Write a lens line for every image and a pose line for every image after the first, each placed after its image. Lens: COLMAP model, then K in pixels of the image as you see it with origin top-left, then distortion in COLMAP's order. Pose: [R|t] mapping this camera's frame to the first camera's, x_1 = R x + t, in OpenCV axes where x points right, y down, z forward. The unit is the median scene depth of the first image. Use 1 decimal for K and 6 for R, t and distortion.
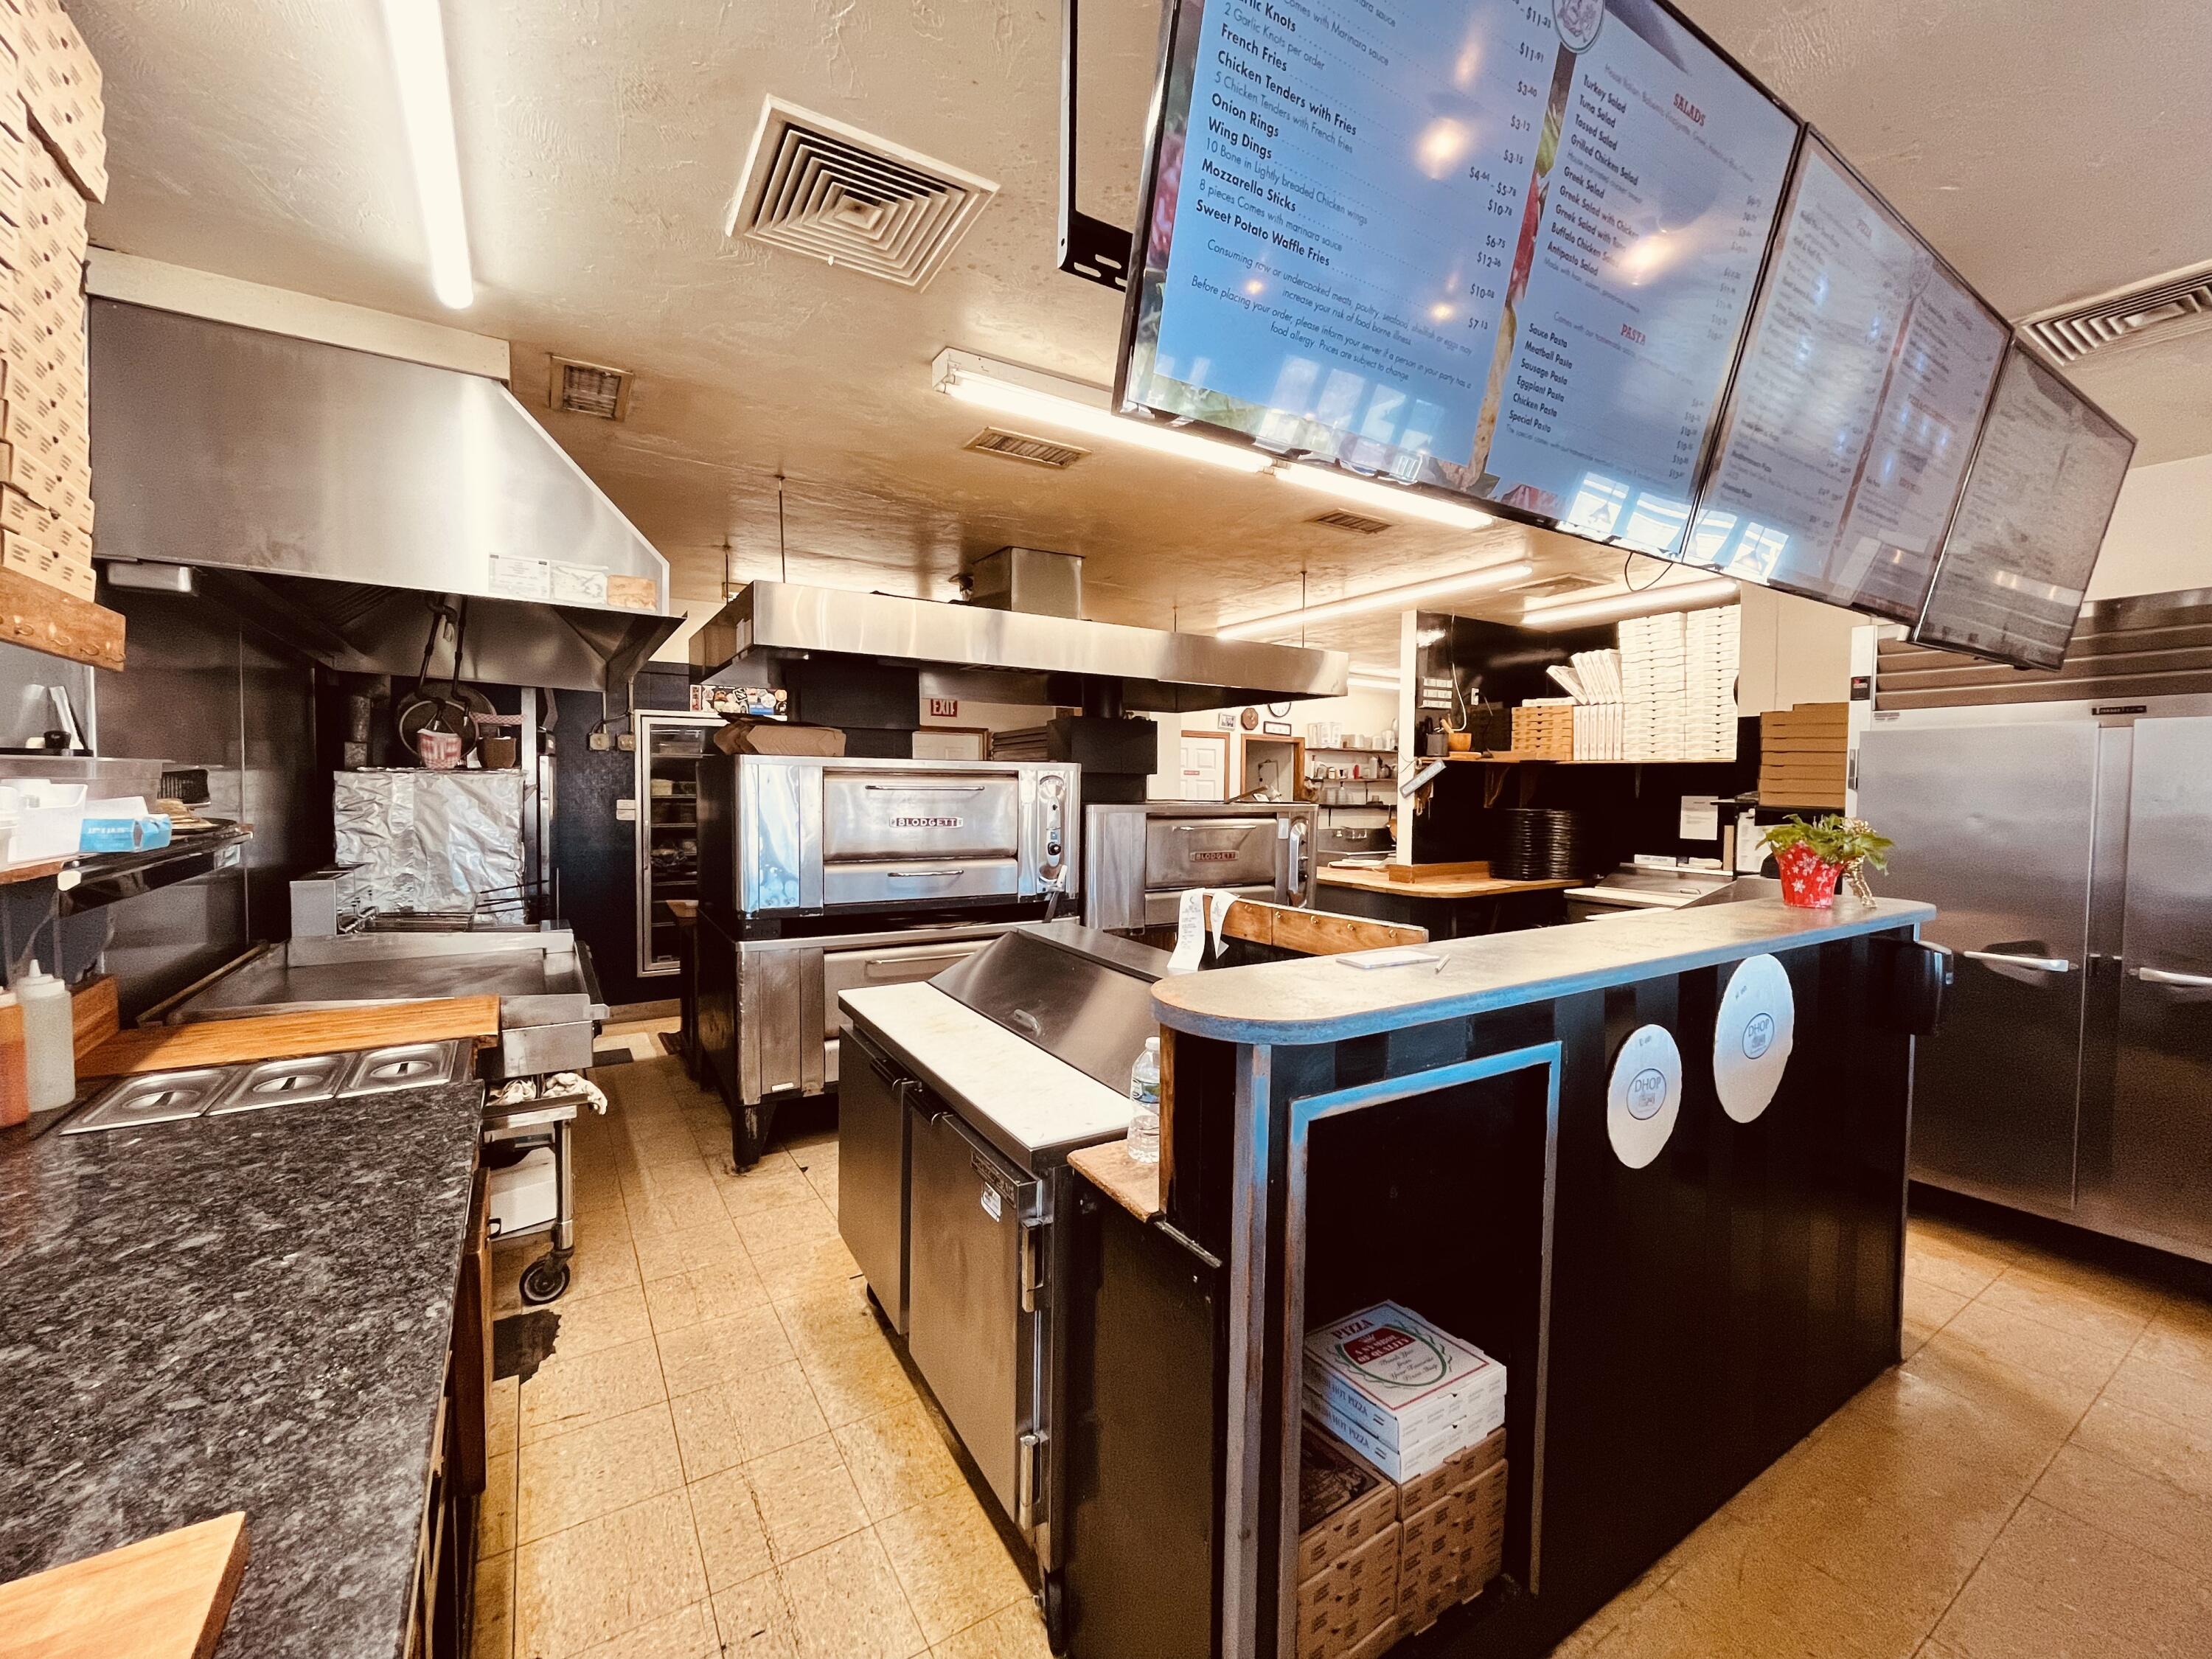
lens RADIAL K [[891.7, 0, 1107.1], [0, 891.7, 826.0], [0, 0, 1]] dist [0.001736, 0.000117]
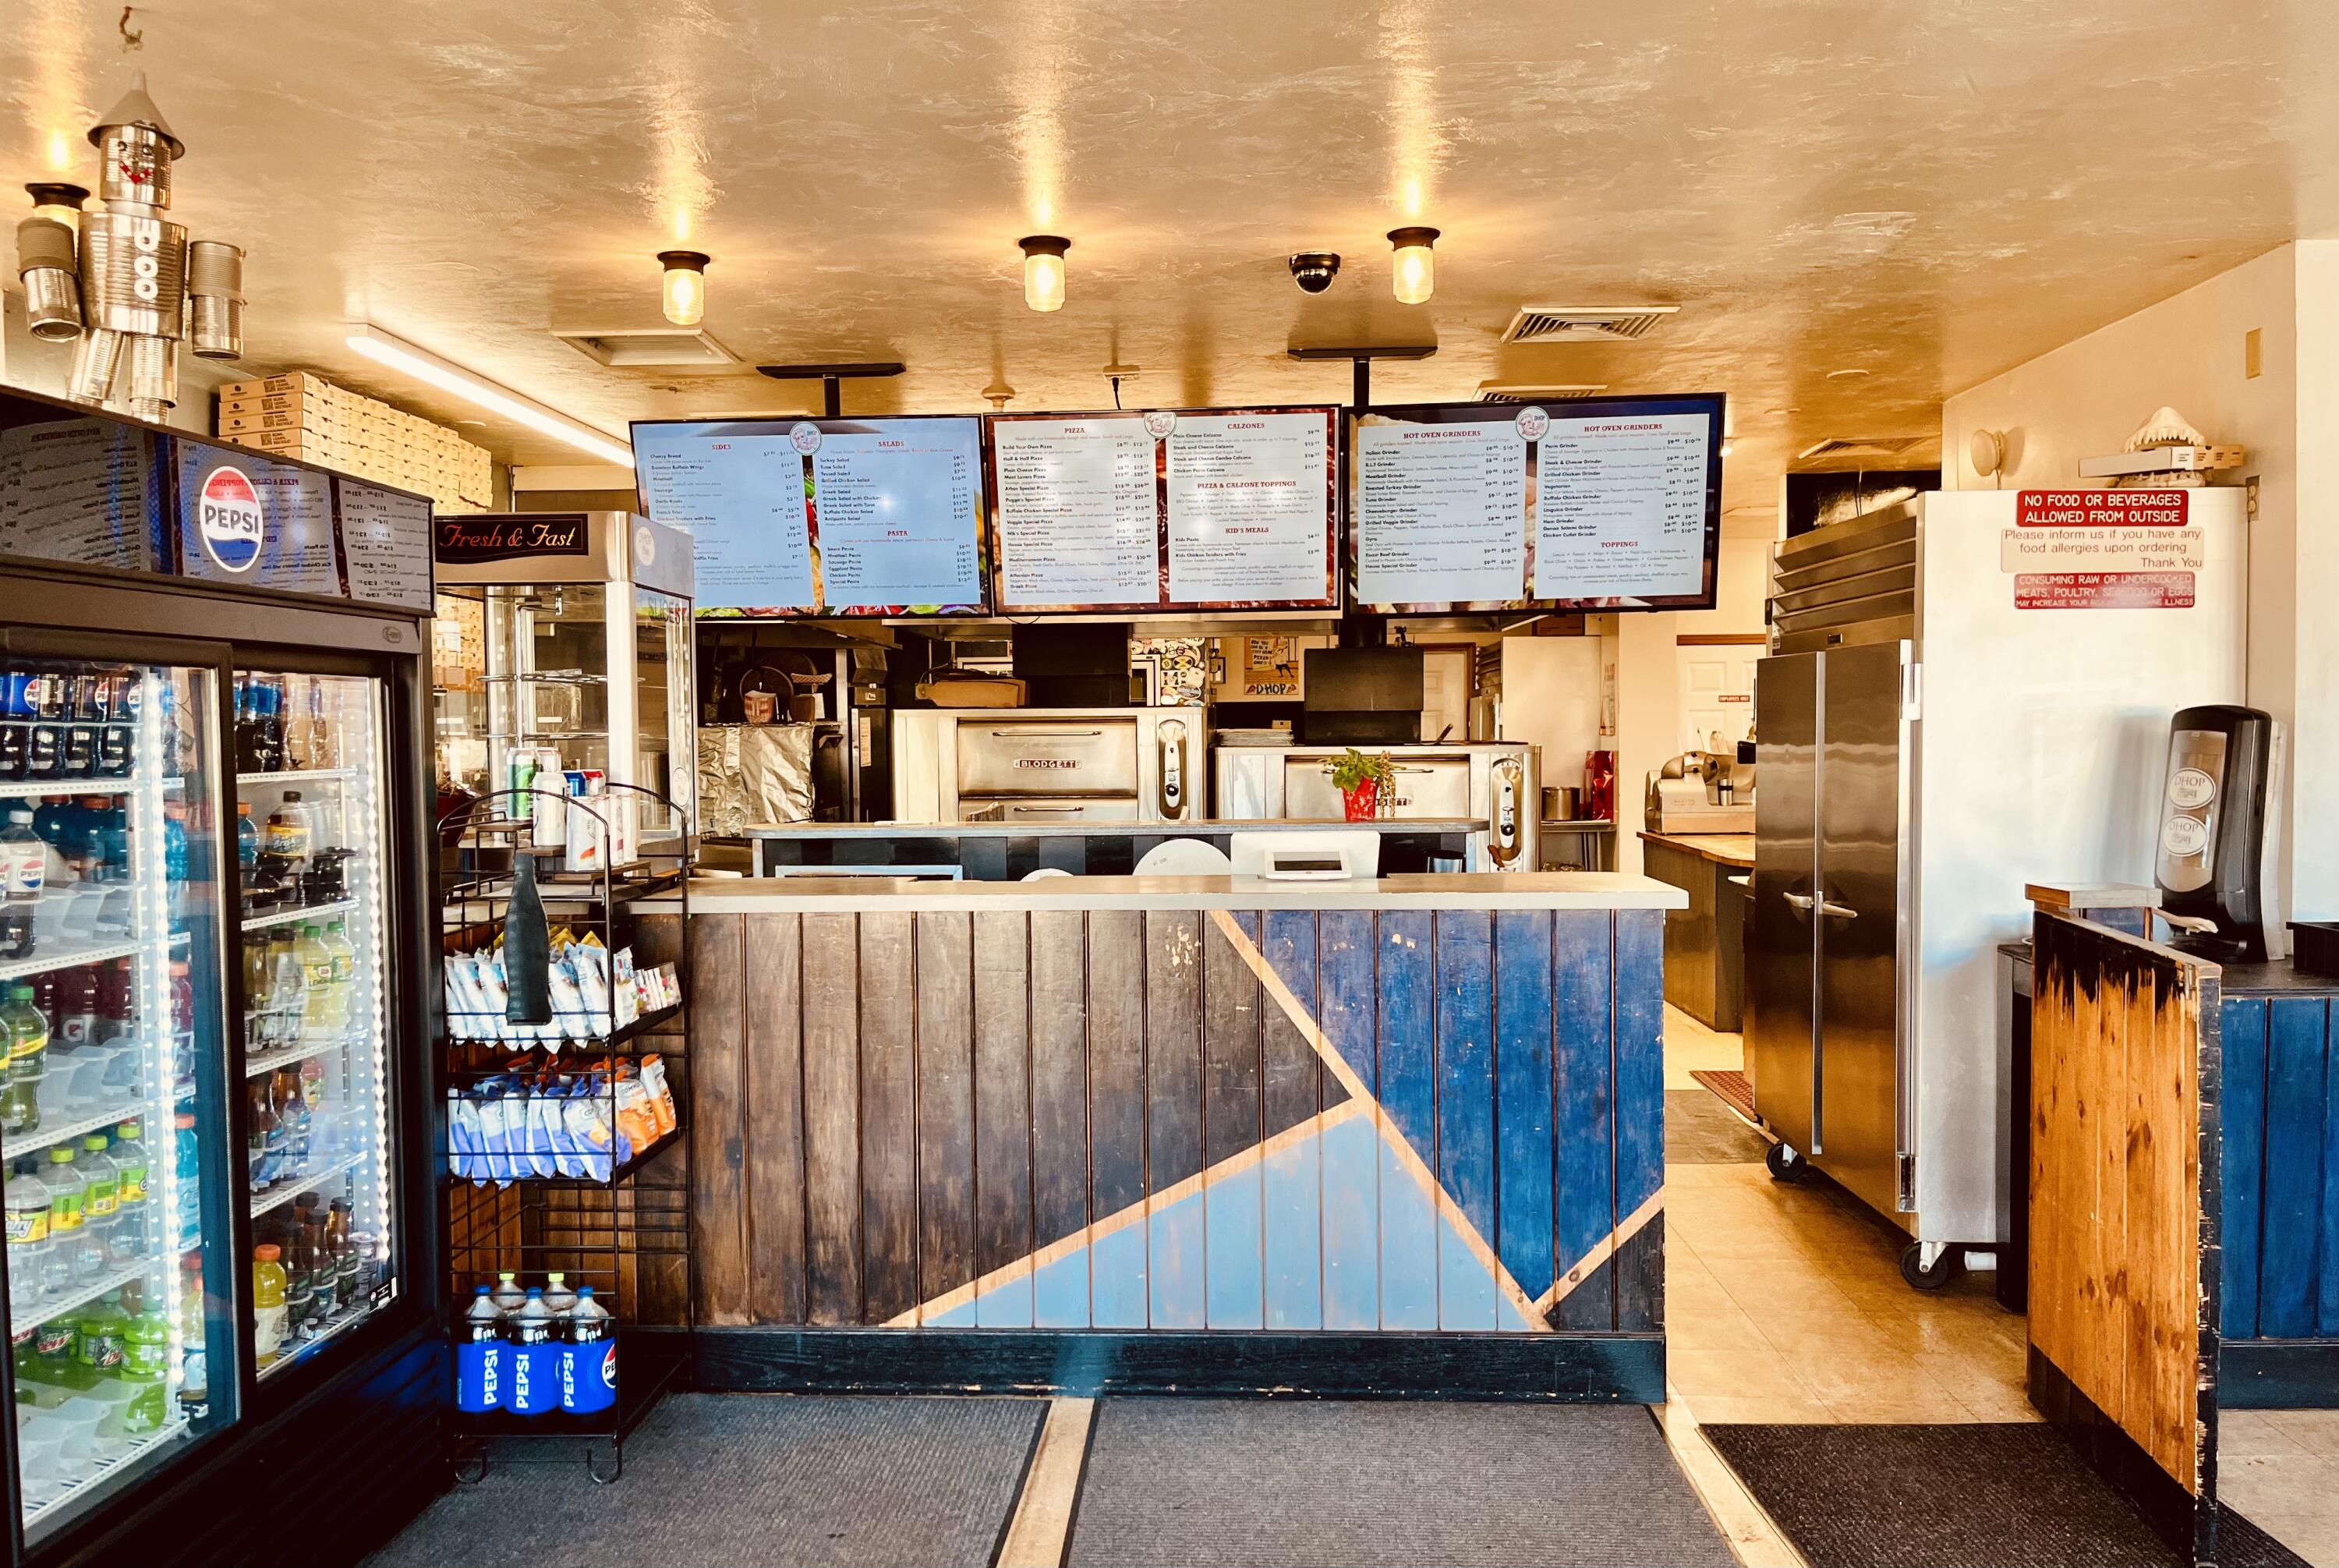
lens RADIAL K [[1764.7, 0, 1167.1], [0, 1764.7, 797.0], [0, 0, 1]] dist [0.016415, -0.004830]
pose [[0.819456, 0.004205, -0.573126, 1.123430], [-0.004376, 0.999990, 0.001080, 0.033296], [0.573125, 0.001623, 0.819466, -0.683984]]
